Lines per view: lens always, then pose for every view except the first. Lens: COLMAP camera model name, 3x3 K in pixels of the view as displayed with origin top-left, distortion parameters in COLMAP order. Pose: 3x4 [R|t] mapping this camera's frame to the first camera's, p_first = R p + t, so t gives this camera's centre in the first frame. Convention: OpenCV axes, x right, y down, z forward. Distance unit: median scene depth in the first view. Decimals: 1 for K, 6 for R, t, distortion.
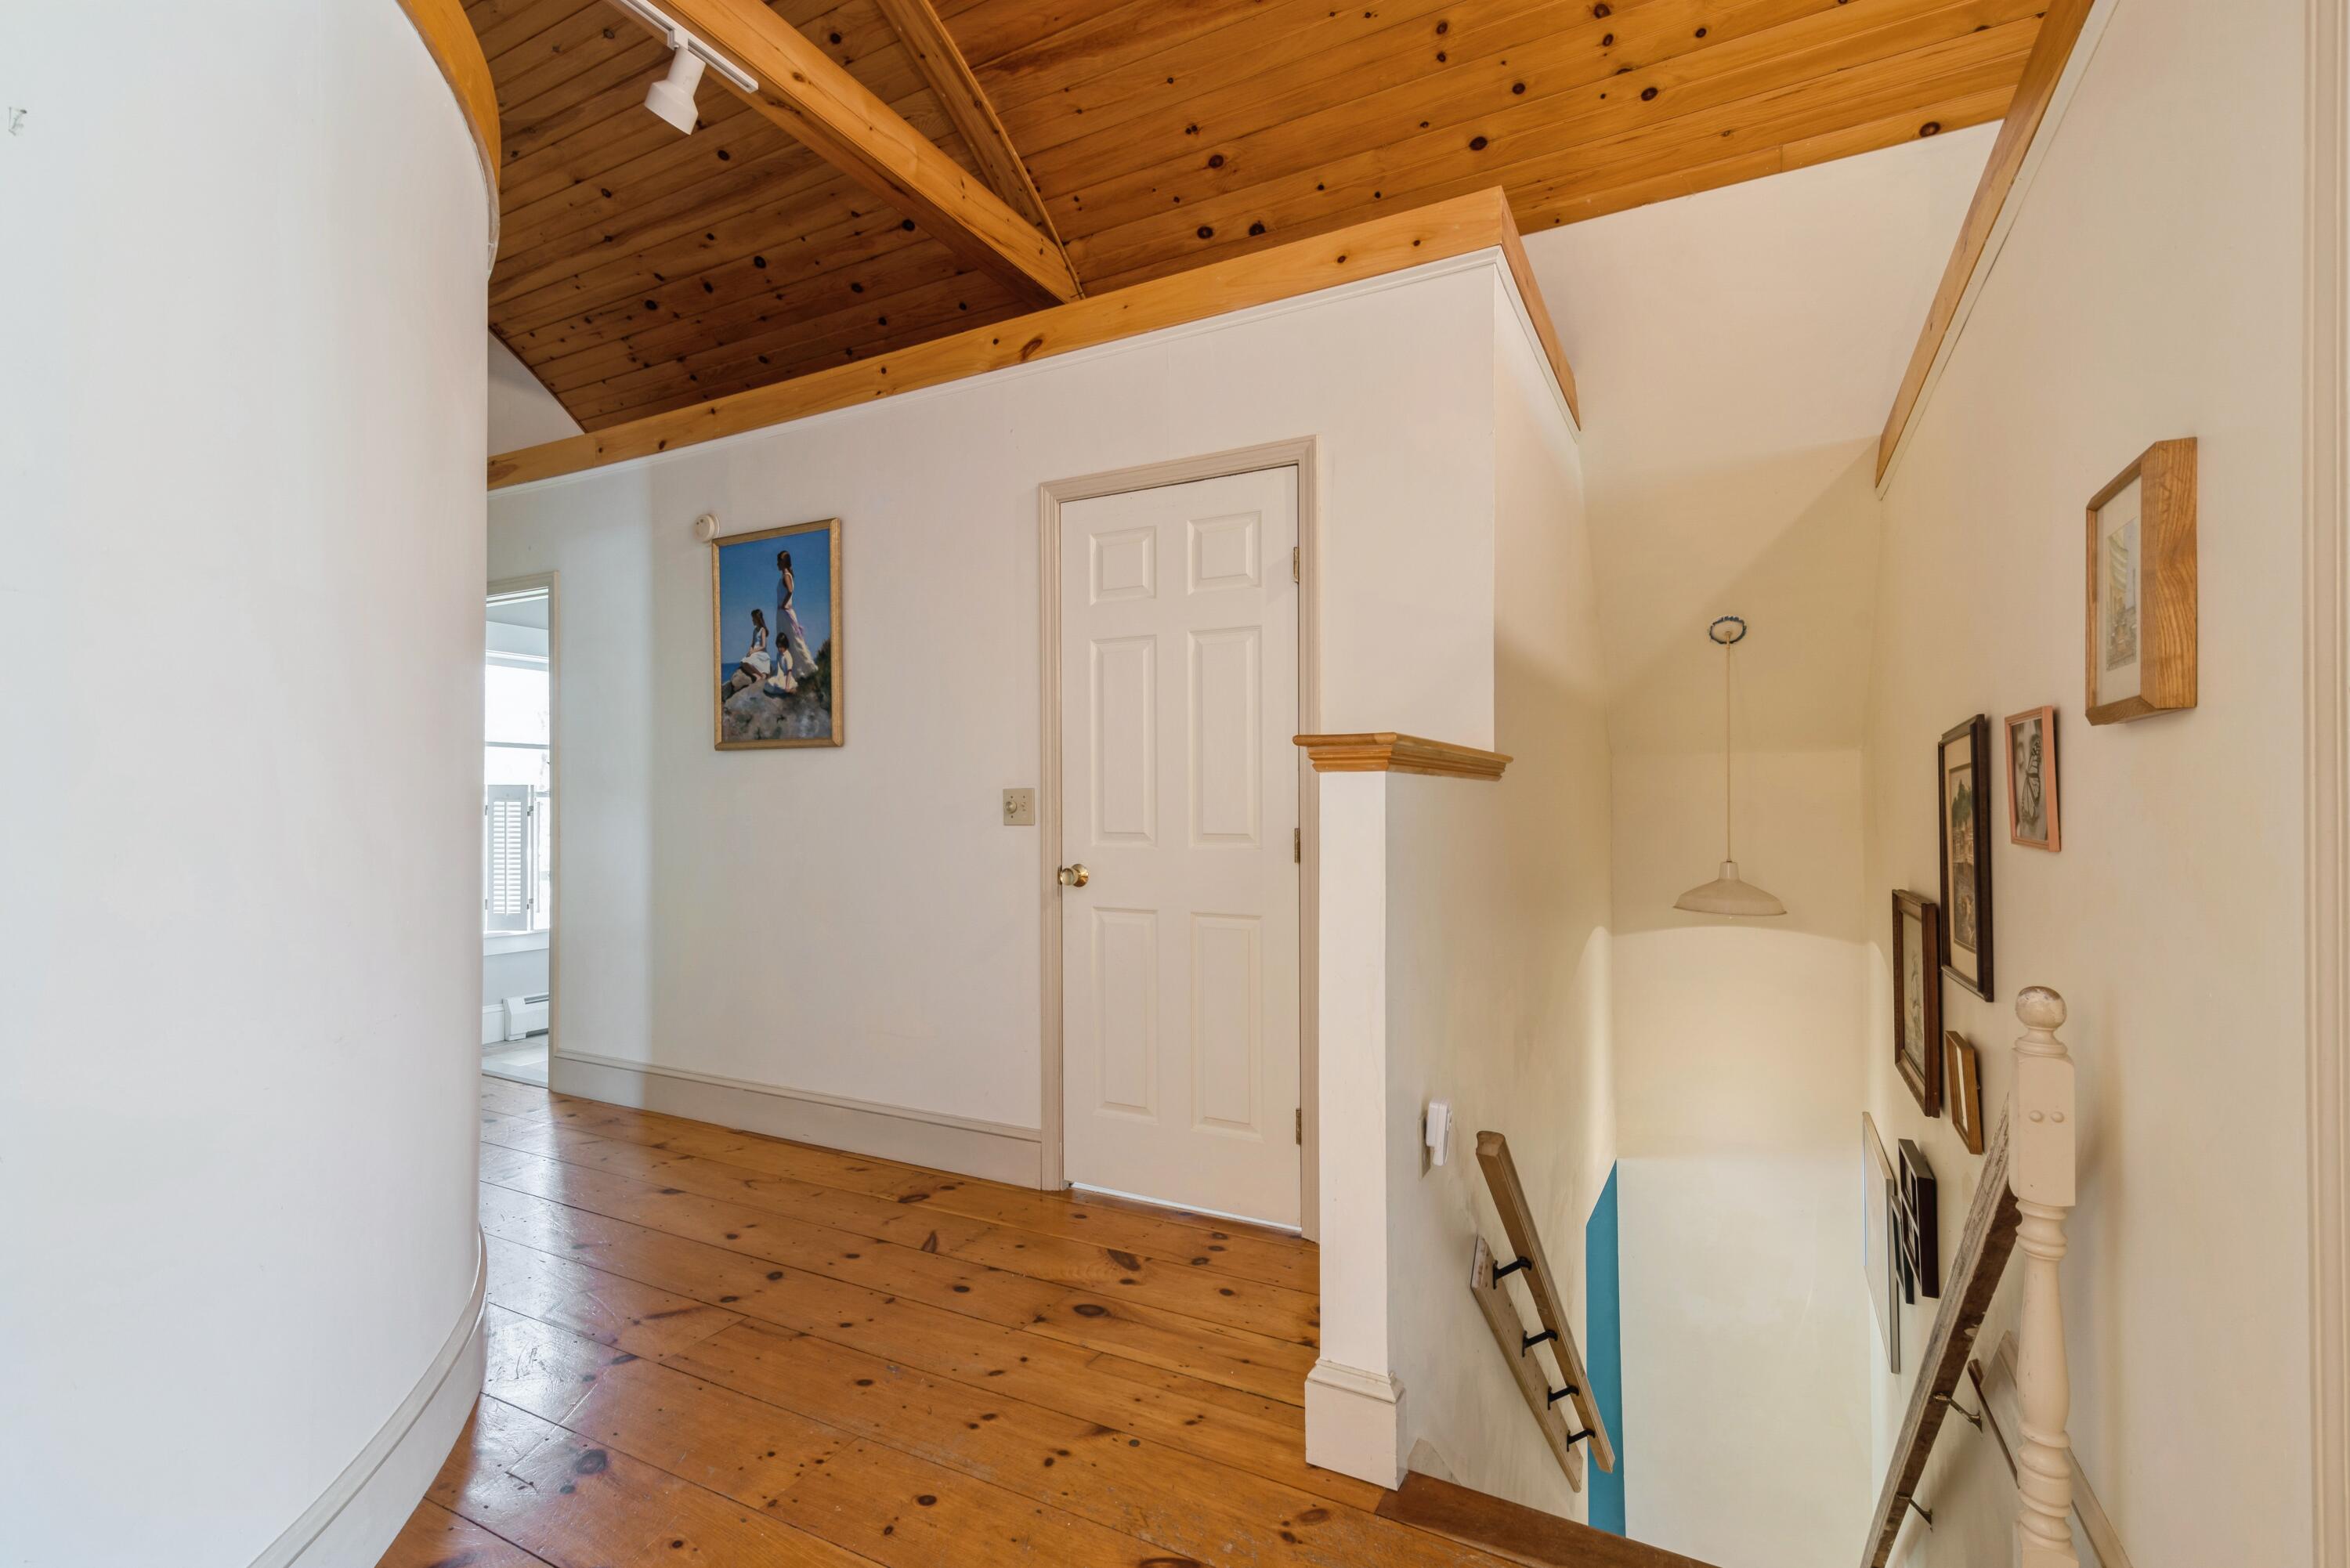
lens RADIAL K [[1060.9, 0, 1163.4], [0, 1060.9, 782.5], [0, 0, 1]] dist [0.012993, 0.000440]
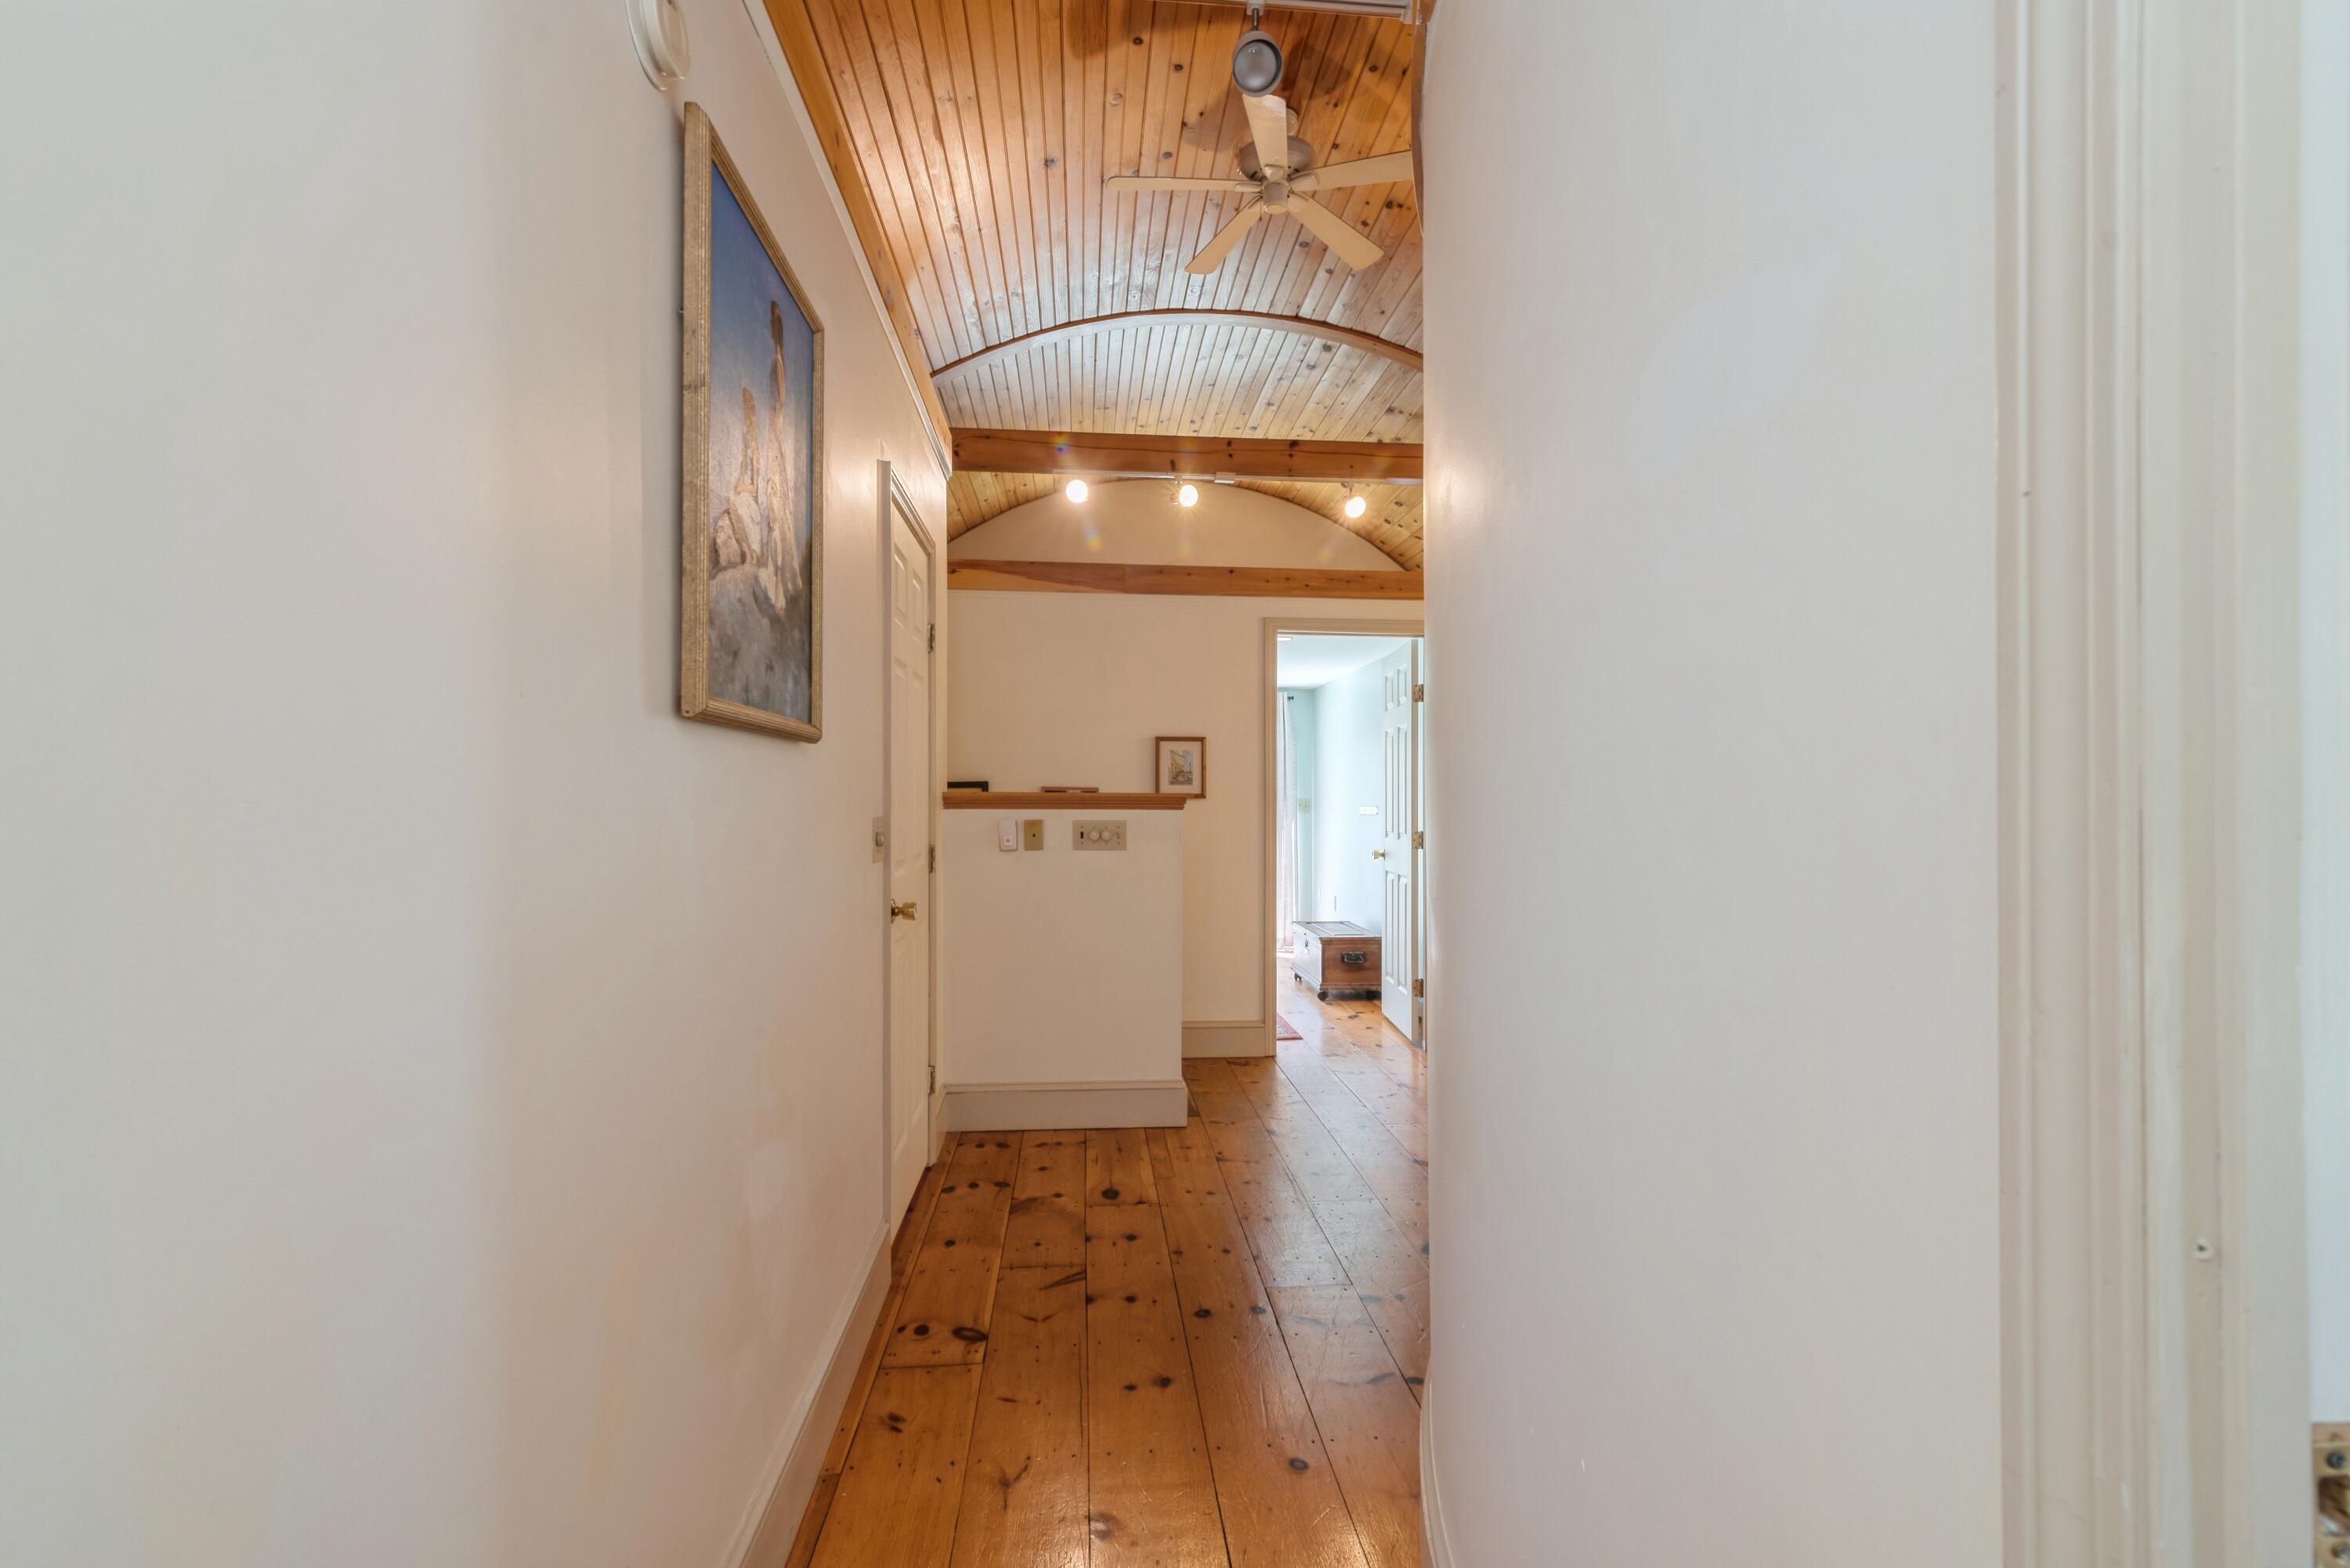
lens RADIAL K [[1060.9, 0, 1170.1], [0, 1060.9, 795.6], [0, 0, 1]] dist [0.012993, 0.000440]
pose [[-0.552924, 0.009882, 0.833173, -0.774667], [-0.014547, 0.999663, -0.021510, 0.000808], [-0.833105, -0.024014, -0.552594, 1.039295]]
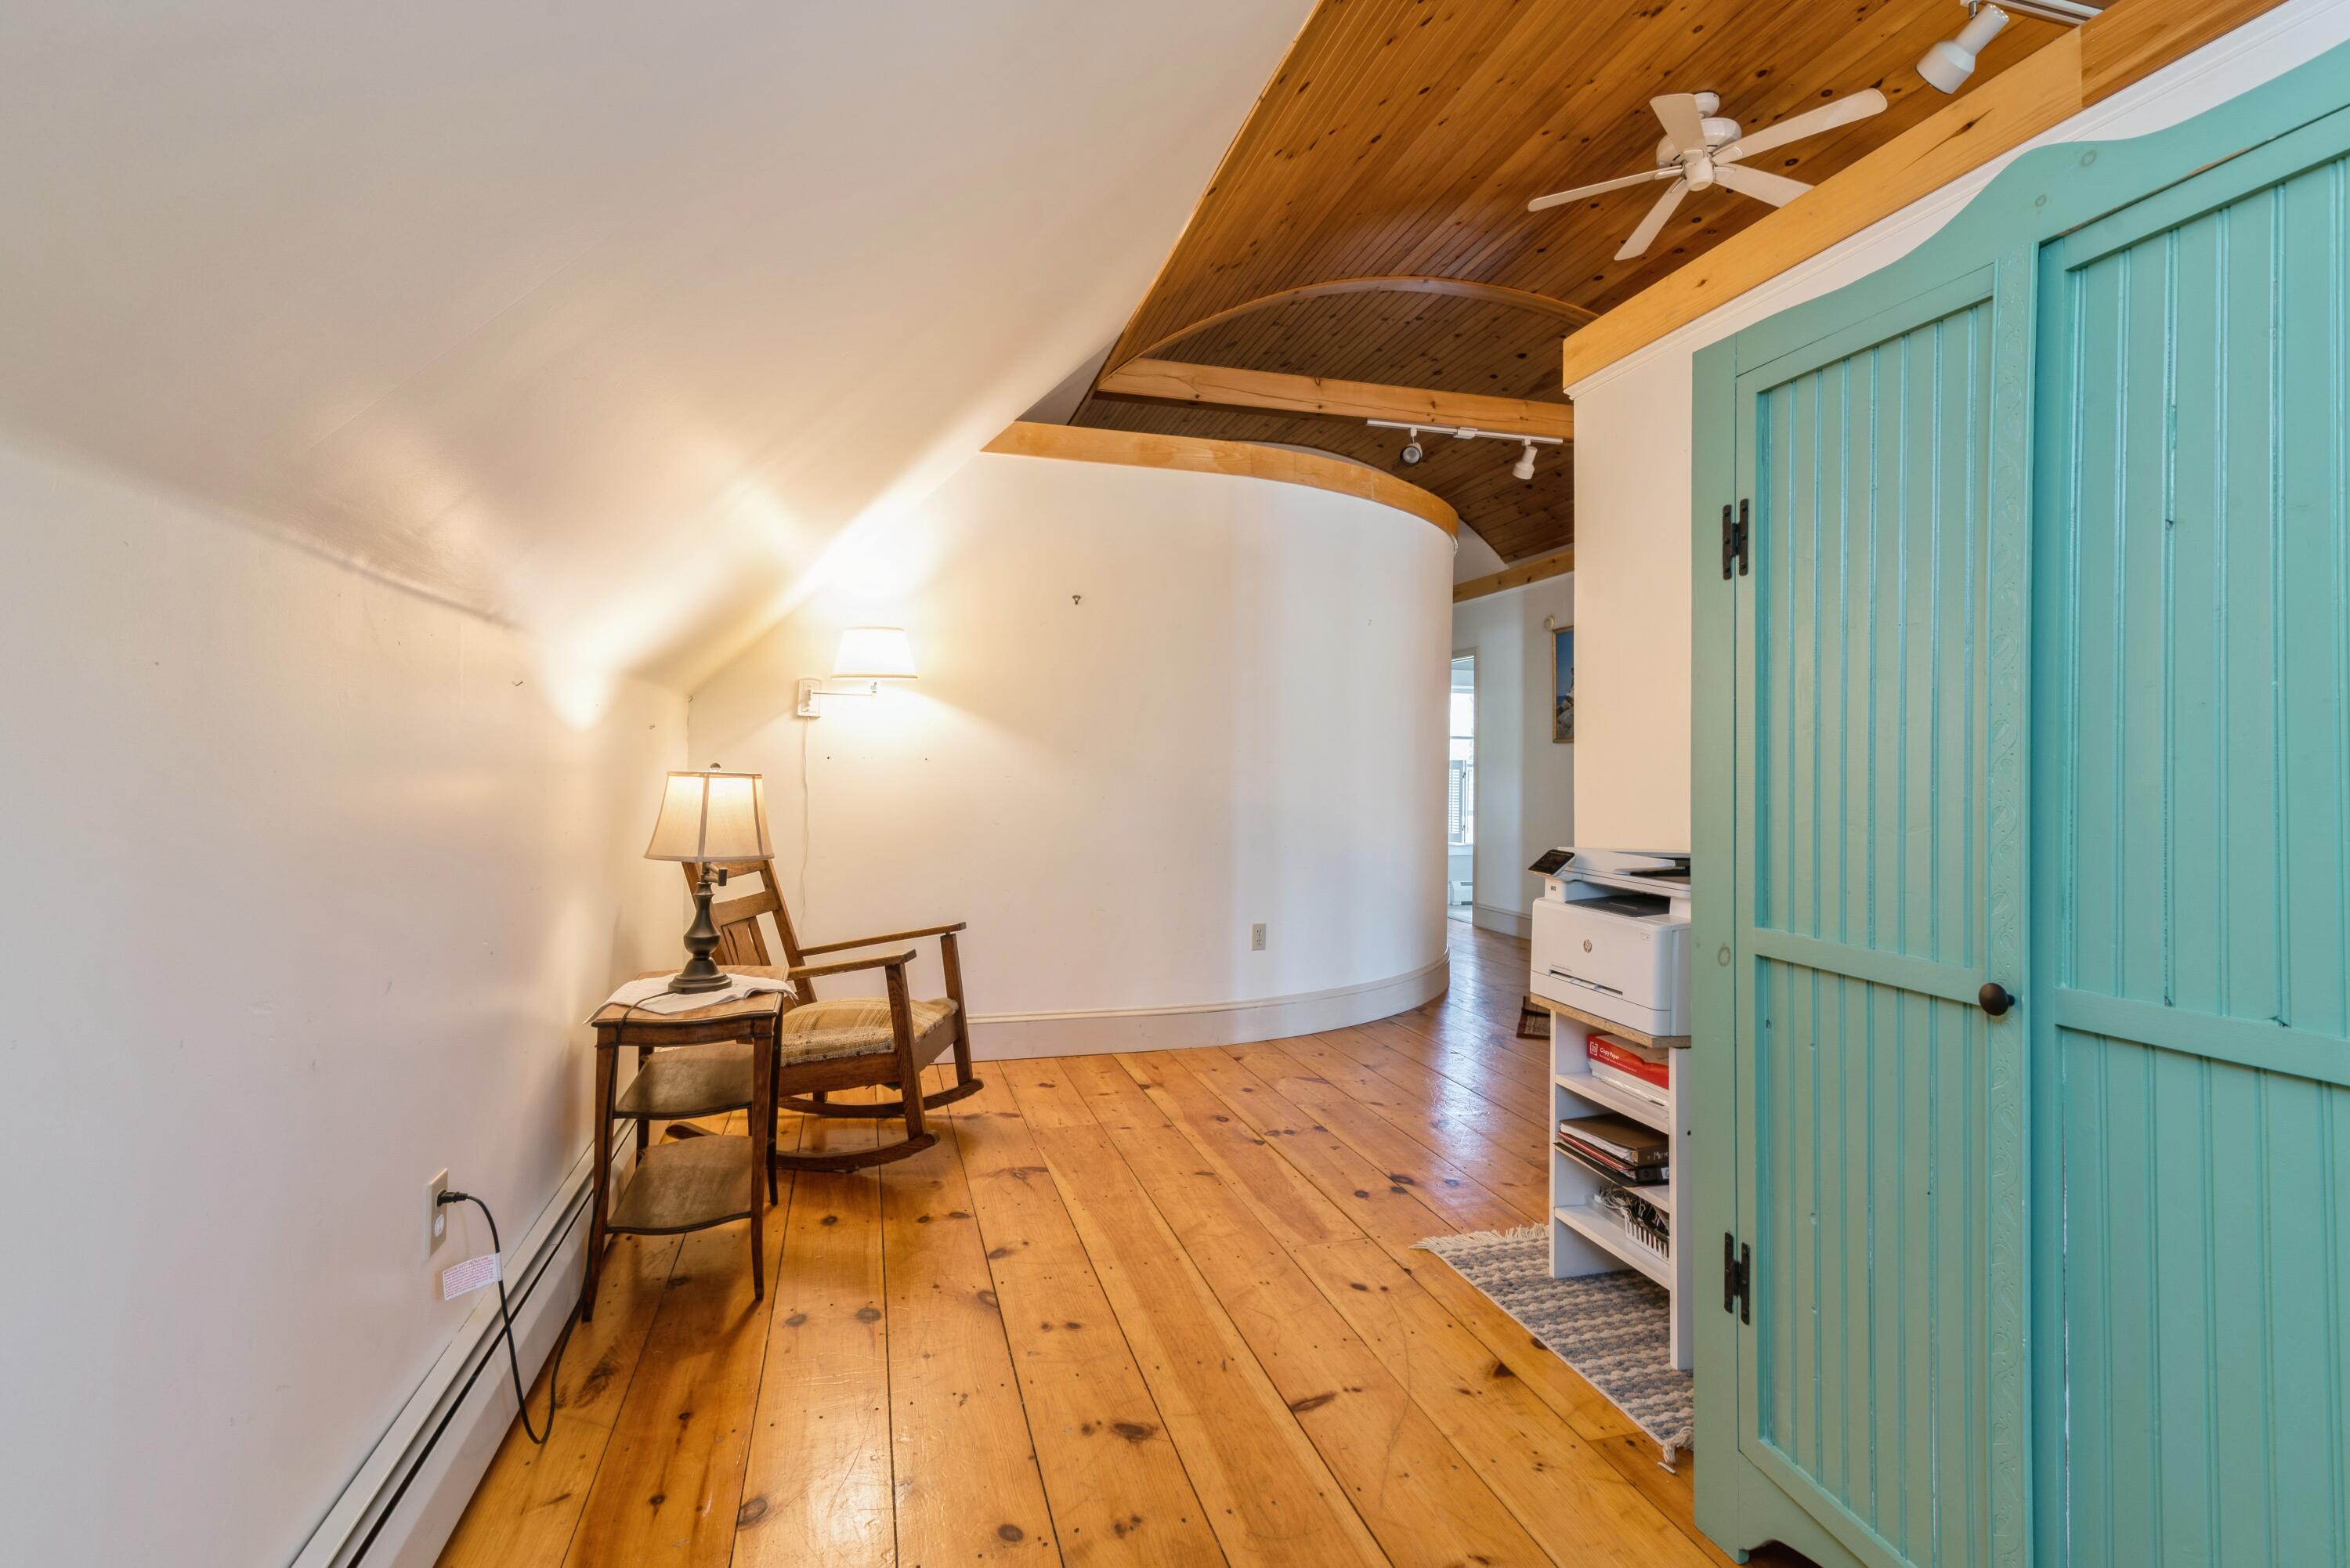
lens RADIAL K [[1060.9, 0, 1171.4], [0, 1060.9, 772.1], [0, 0, 1]] dist [0.012993, 0.000440]
pose [[0.696366, 0.010818, -0.717605, 0.430807], [-0.000605, 0.999895, 0.014486, -0.004987], [0.717686, -0.009653, 0.696300, -0.745597]]
